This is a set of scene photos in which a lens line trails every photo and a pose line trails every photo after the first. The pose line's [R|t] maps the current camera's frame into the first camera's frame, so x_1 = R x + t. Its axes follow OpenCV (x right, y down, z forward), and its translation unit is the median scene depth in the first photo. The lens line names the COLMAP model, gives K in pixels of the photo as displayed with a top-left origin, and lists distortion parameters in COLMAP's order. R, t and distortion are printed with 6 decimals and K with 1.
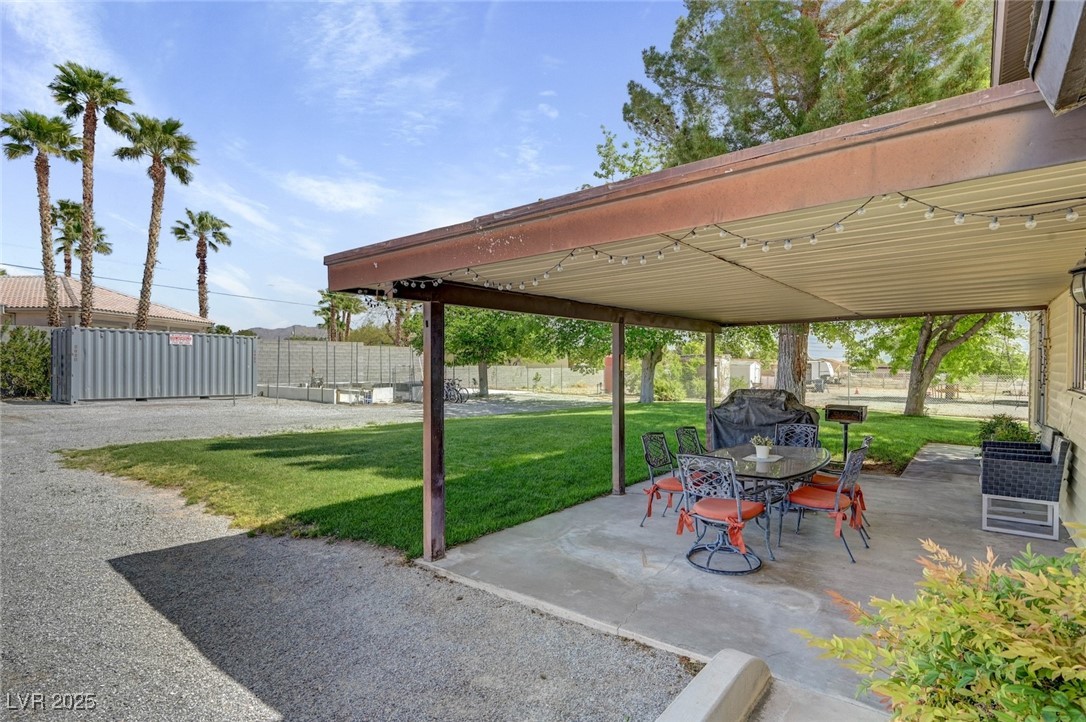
lens RADIAL K [[549.3, 0, 546.4], [0, 549.3, 371.6], [0, 0, 1]] dist [-0.001460, 0.000129]
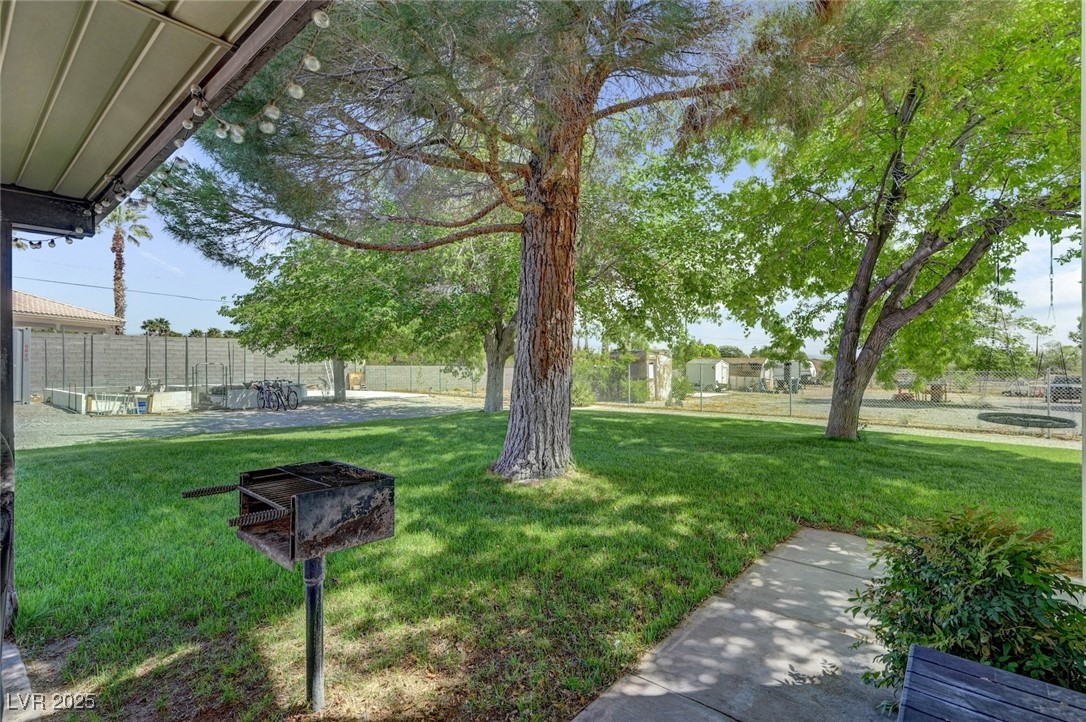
lens RADIAL K [[527.6, 0, 538.4], [0, 527.6, 361.1], [0, 0, 1]] dist [-0.001406, 0.000739]
pose [[0.999594, -0.005912, -0.027855, 0.196873], [0.005239, 0.999695, -0.024152, 0.005581], [0.027989, 0.023996, 0.999320, 0.233121]]
